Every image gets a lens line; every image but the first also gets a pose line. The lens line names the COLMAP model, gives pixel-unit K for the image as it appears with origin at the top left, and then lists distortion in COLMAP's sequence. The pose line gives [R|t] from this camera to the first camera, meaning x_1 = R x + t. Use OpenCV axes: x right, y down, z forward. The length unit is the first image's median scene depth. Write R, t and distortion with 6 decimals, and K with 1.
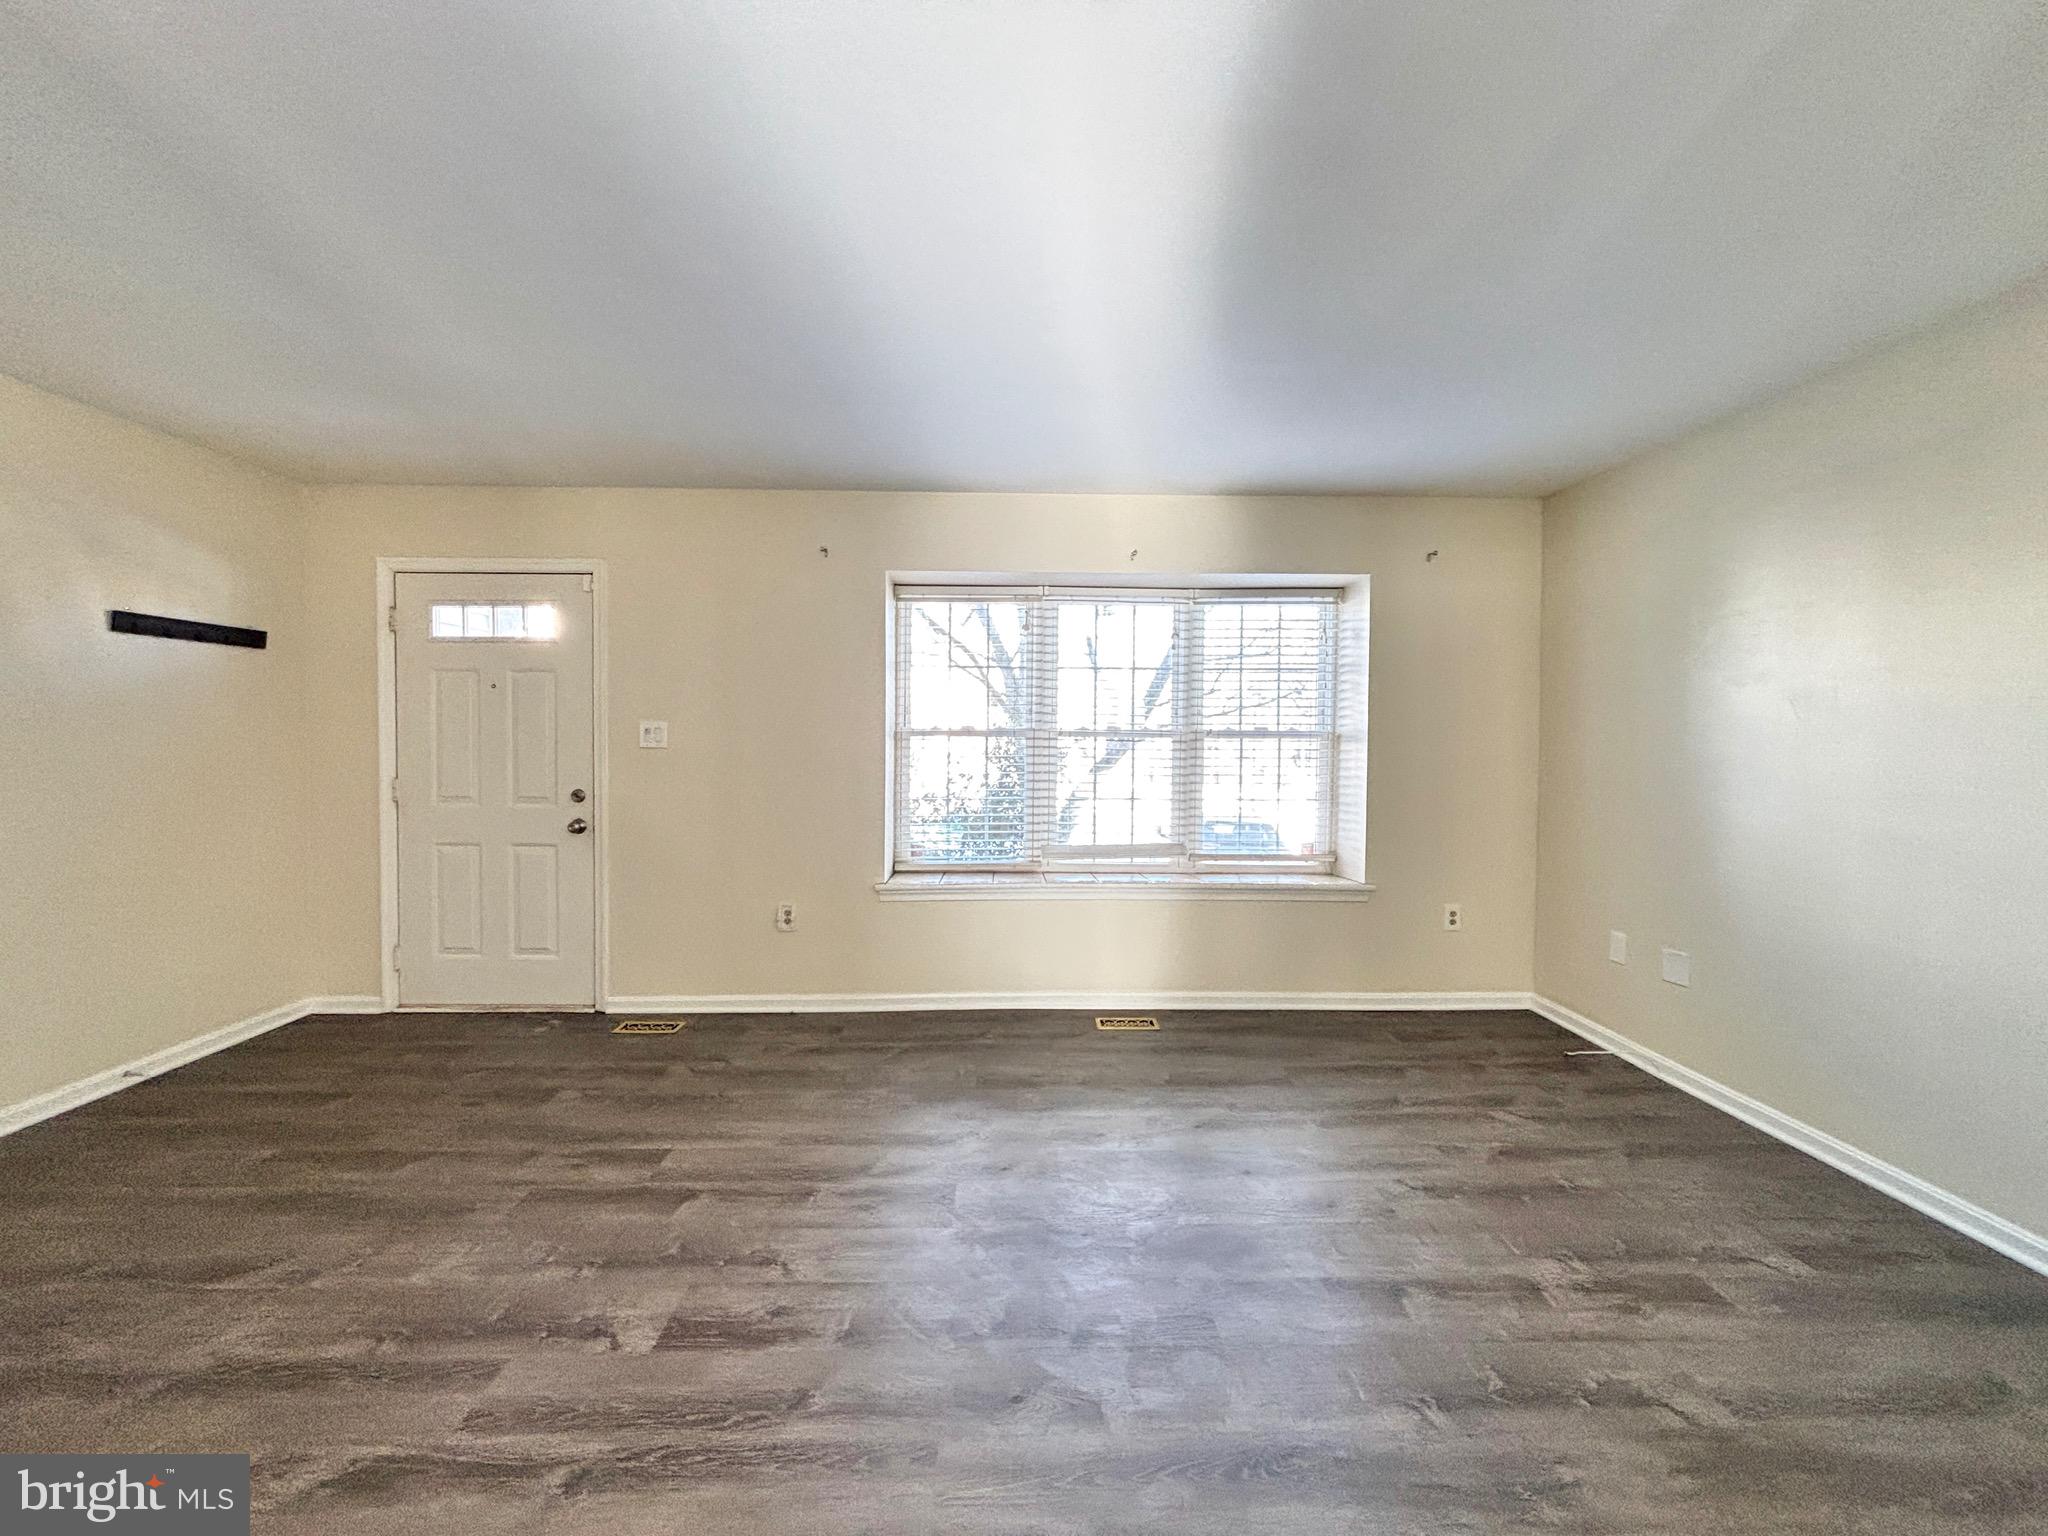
lens RADIAL K [[844.4, 0, 1092.2], [0, 844.4, 774.8], [0, 0, 1]] dist [0.001204, -0.000071]
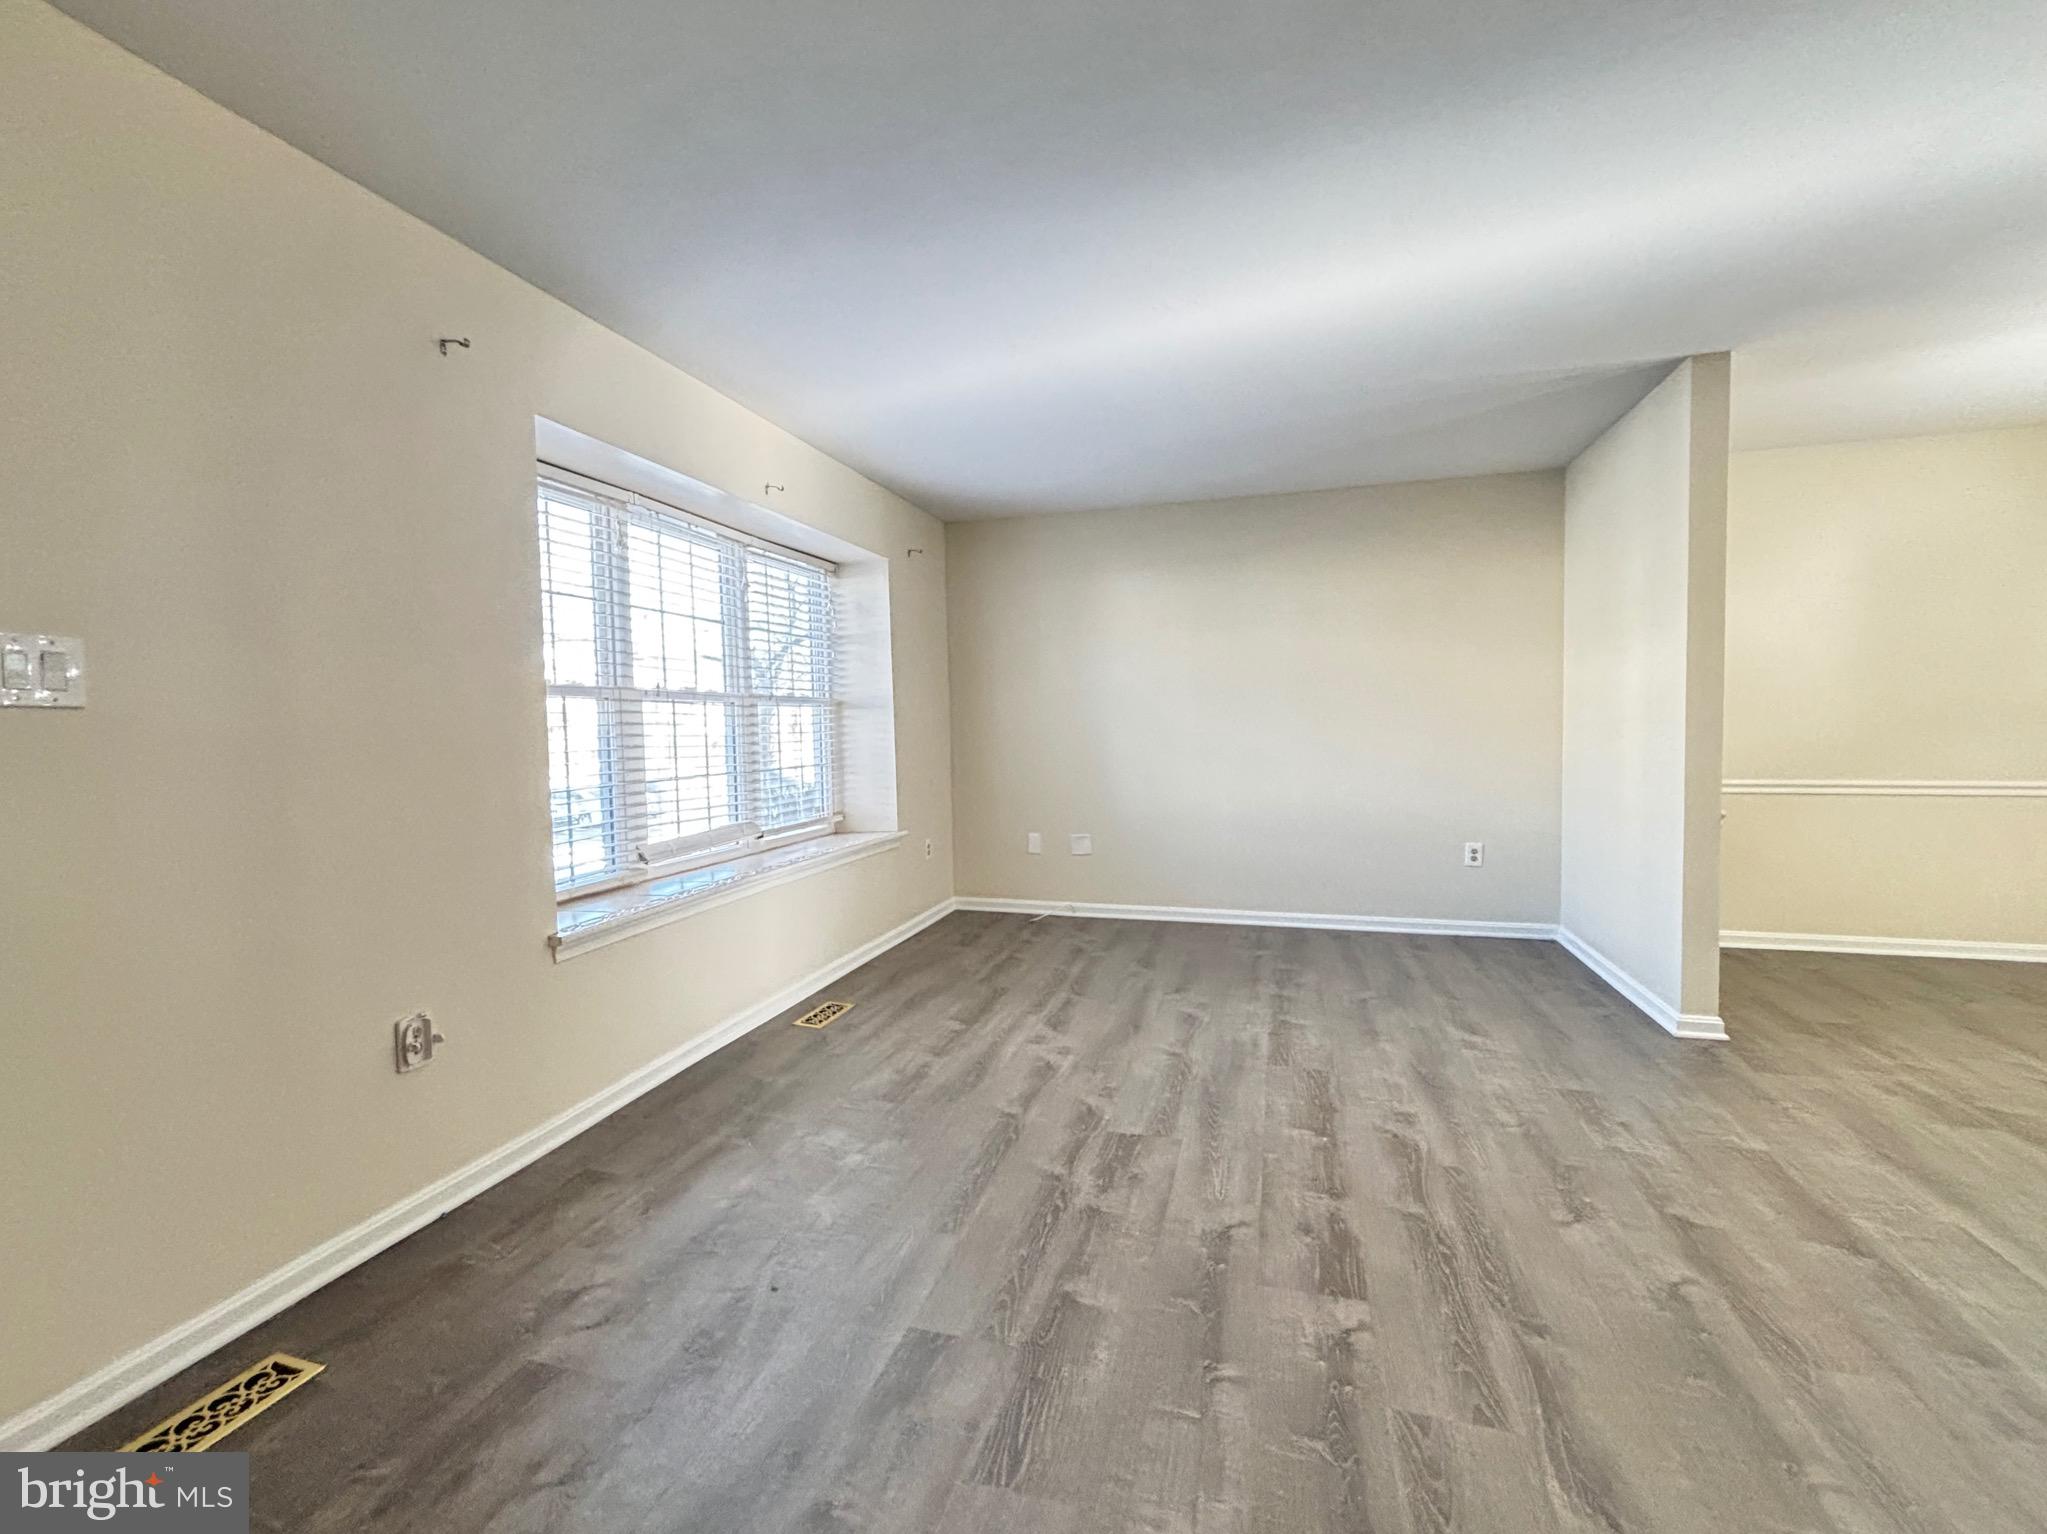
lens RADIAL K [[845.3, 0, 1010.5], [0, 845.3, 768.1], [0, 0, 1]] dist [-0.002194, -0.000161]
pose [[0.332826, -0.062568, 0.940910, -1.170067], [0.059197, 0.997215, 0.045372, 0.001142], [-0.941128, 0.040598, 0.335603, 0.790067]]
